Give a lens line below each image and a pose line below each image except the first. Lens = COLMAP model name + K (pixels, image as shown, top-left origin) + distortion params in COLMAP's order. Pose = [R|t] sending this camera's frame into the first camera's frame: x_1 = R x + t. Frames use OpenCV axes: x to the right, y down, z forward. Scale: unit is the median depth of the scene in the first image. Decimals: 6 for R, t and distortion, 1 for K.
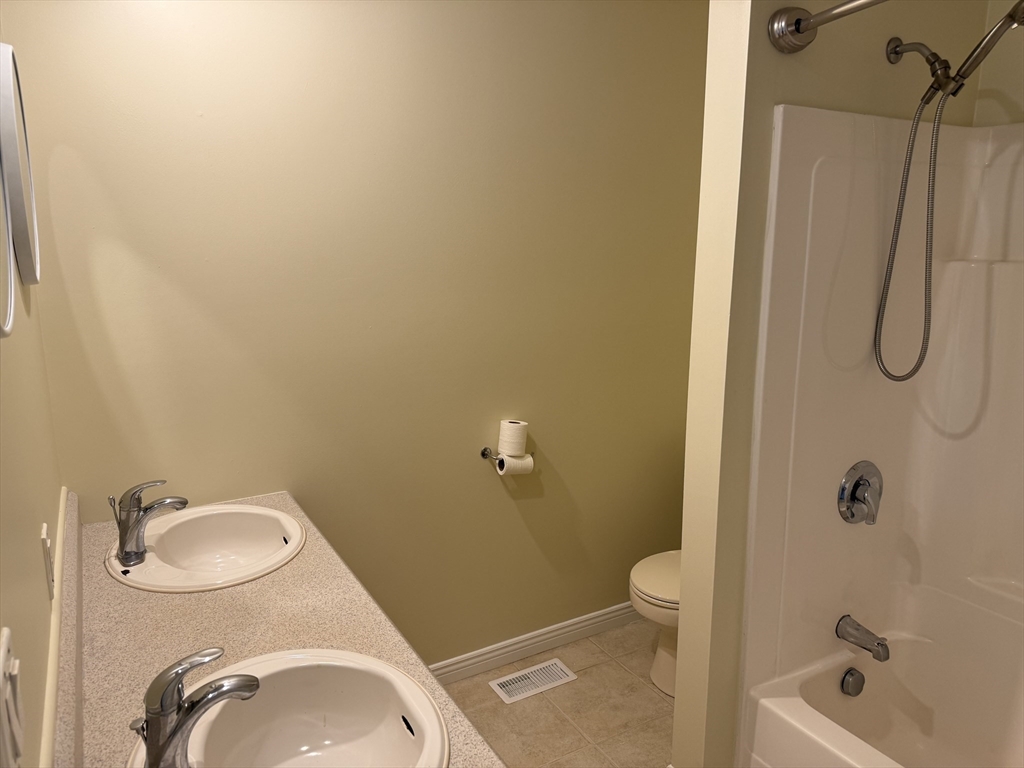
lens RADIAL K [[727.0, 0, 513.8], [0, 727.0, 381.8], [0, 0, 1]] dist [0.057437, -0.062608]
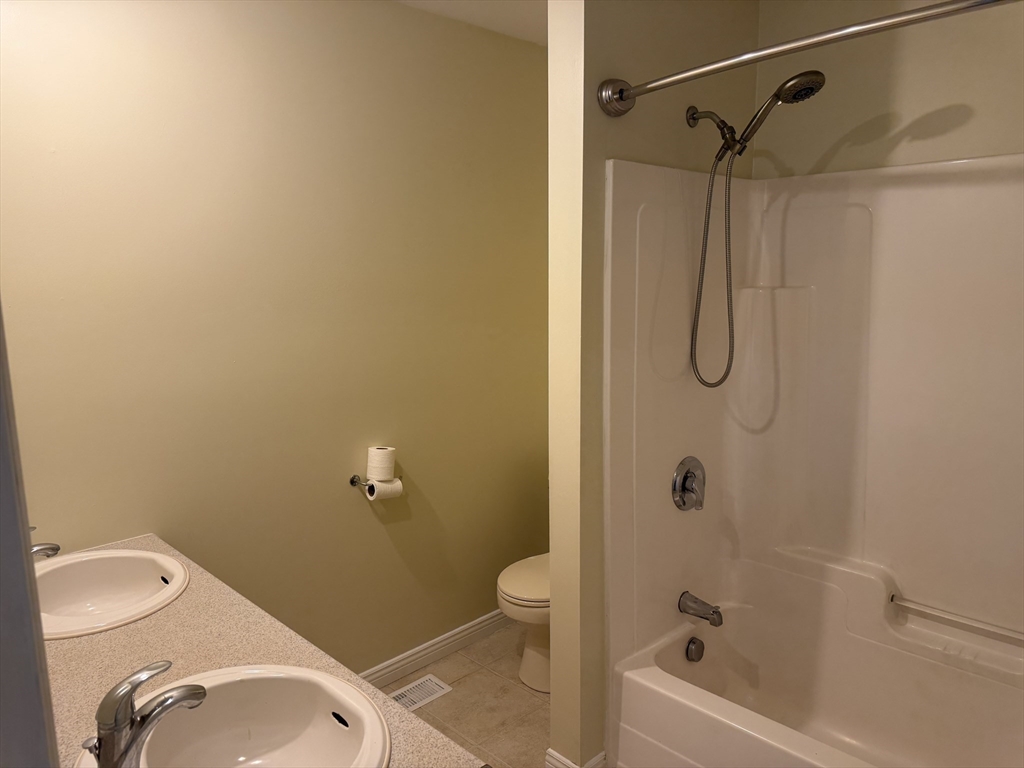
lens RADIAL K [[727.0, 0, 513.0], [0, 727.0, 385.3], [0, 0, 1]] dist [0.057437, -0.062608]
pose [[0.969050, -0.049105, 0.241931, -0.083507], [0.060226, 0.997431, -0.038786, 0.022403], [-0.239404, 0.052156, 0.969518, -0.080978]]
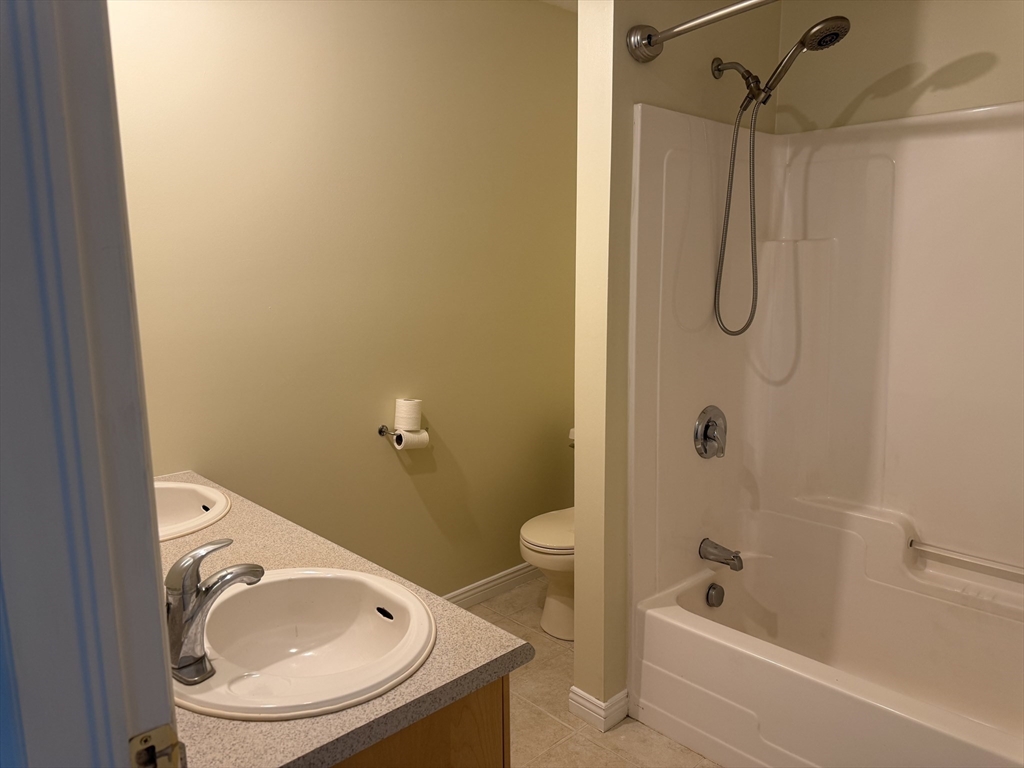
lens RADIAL K [[727.0, 0, 513.0], [0, 727.0, 384.5], [0, 0, 1]] dist [0.057437, -0.062608]
pose [[0.972787, -0.045373, 0.227217, -0.118644], [0.054627, 0.997907, -0.034604, 0.101994], [-0.225171, 0.046074, 0.973229, -0.098618]]
